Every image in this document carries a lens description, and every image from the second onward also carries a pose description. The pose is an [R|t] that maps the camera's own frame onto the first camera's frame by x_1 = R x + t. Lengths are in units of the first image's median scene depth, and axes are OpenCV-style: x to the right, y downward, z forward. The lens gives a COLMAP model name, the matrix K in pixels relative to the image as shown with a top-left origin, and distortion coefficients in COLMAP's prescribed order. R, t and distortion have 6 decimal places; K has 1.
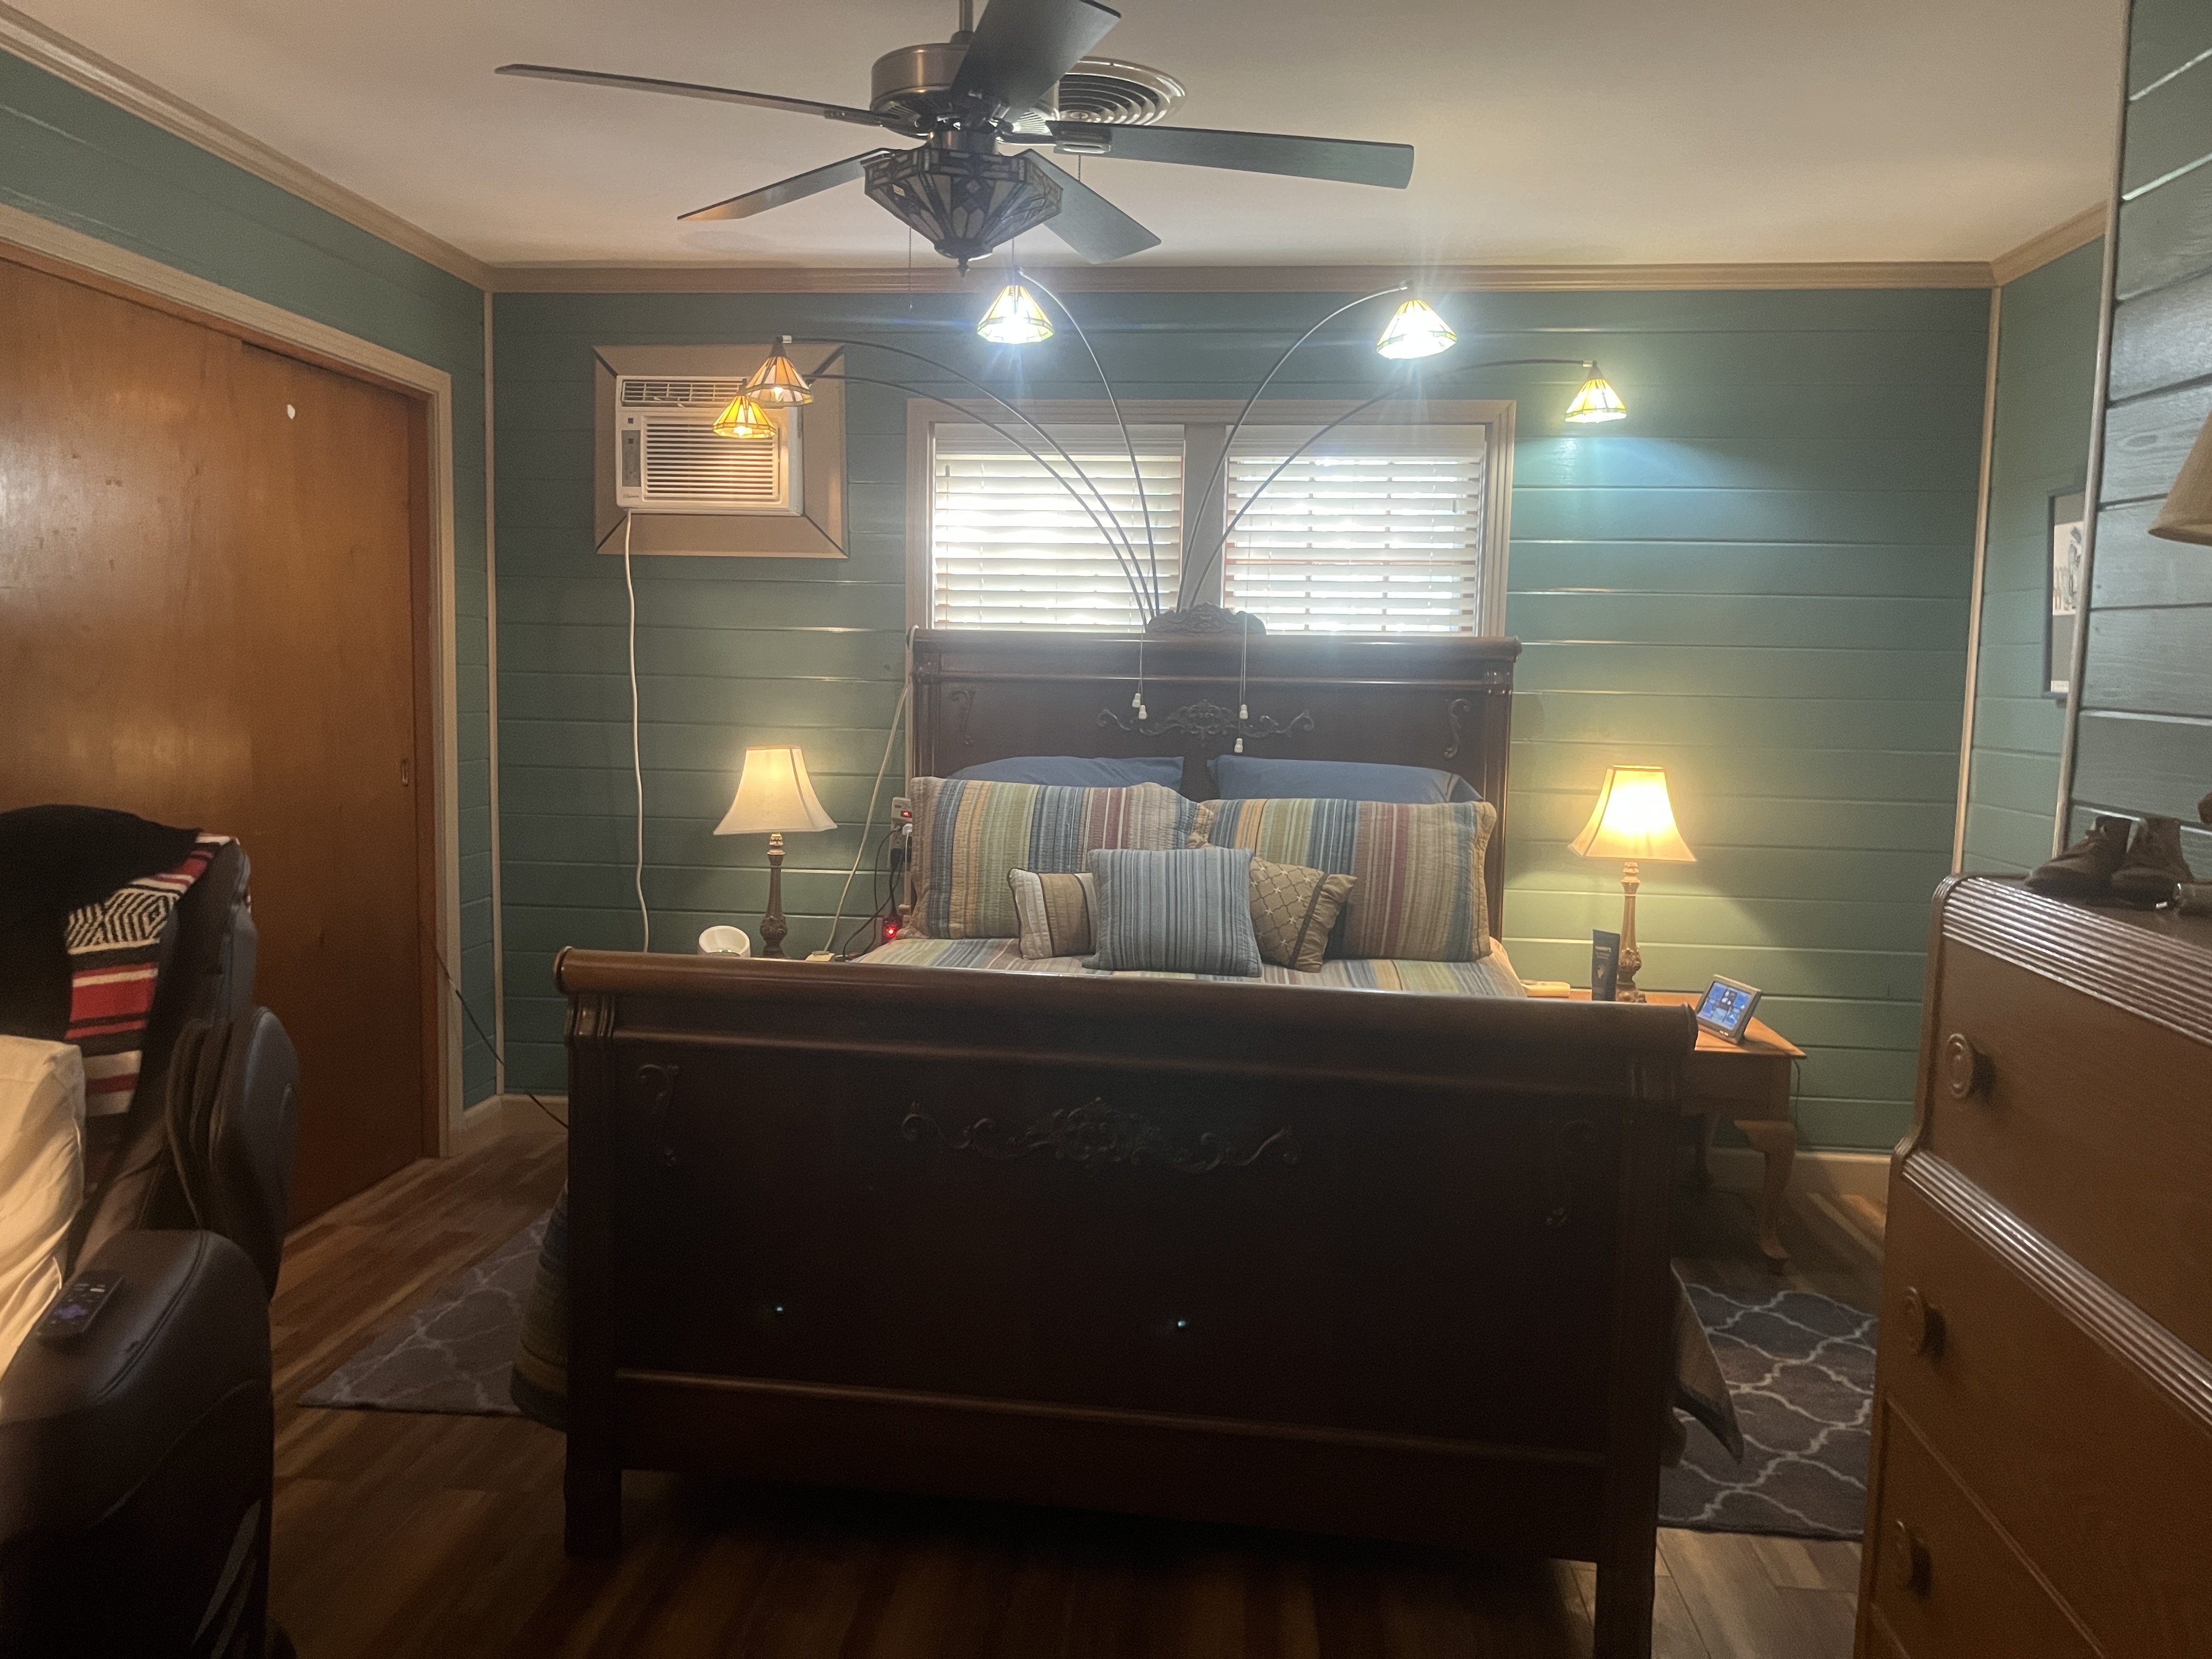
lens RADIAL K [[1674.8, 0, 1093.1], [0, 1674.8, 840.1], [0, 0, 1]] dist [0.060750, -0.083822]
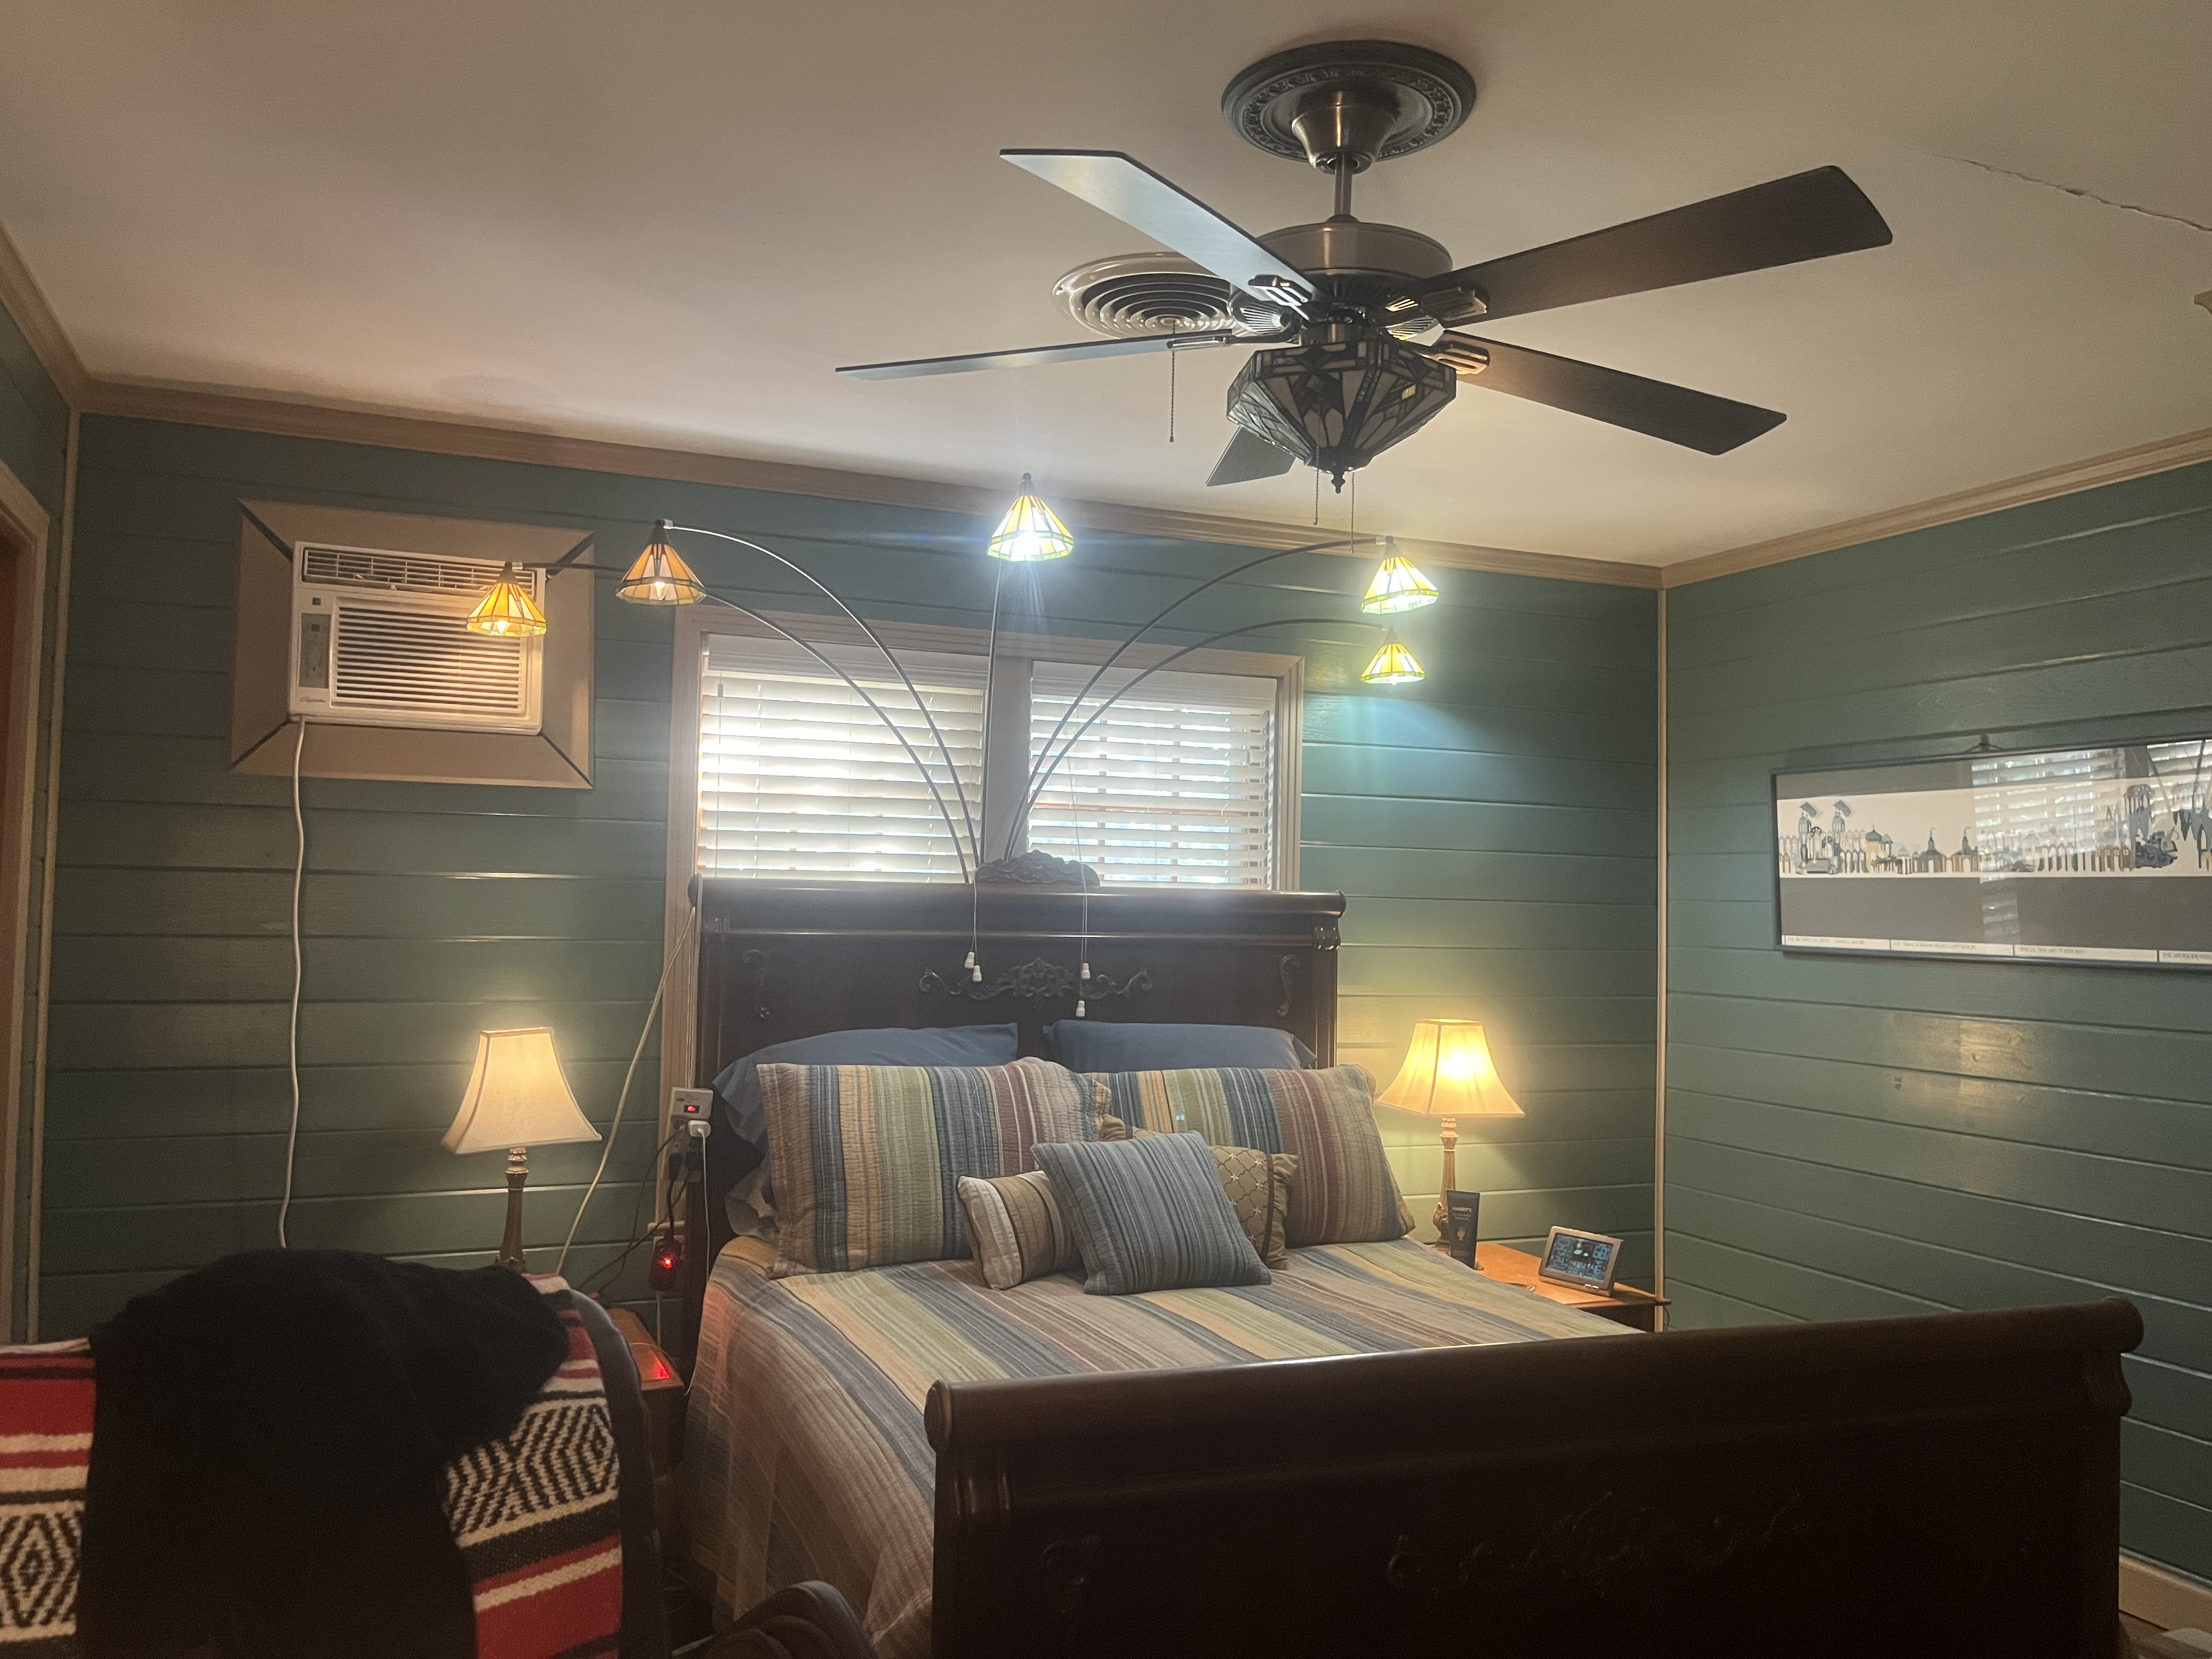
lens RADIAL K [[1674.8, 0, 1101.5], [0, 1674.8, 831.2], [0, 0, 1]] dist [0.060750, -0.083822]
pose [[0.881715, 0.018645, 0.471415, -0.326853], [0.045900, 0.991088, -0.125049, -0.038227], [-0.469545, 0.131896, 0.873001, 0.197762]]
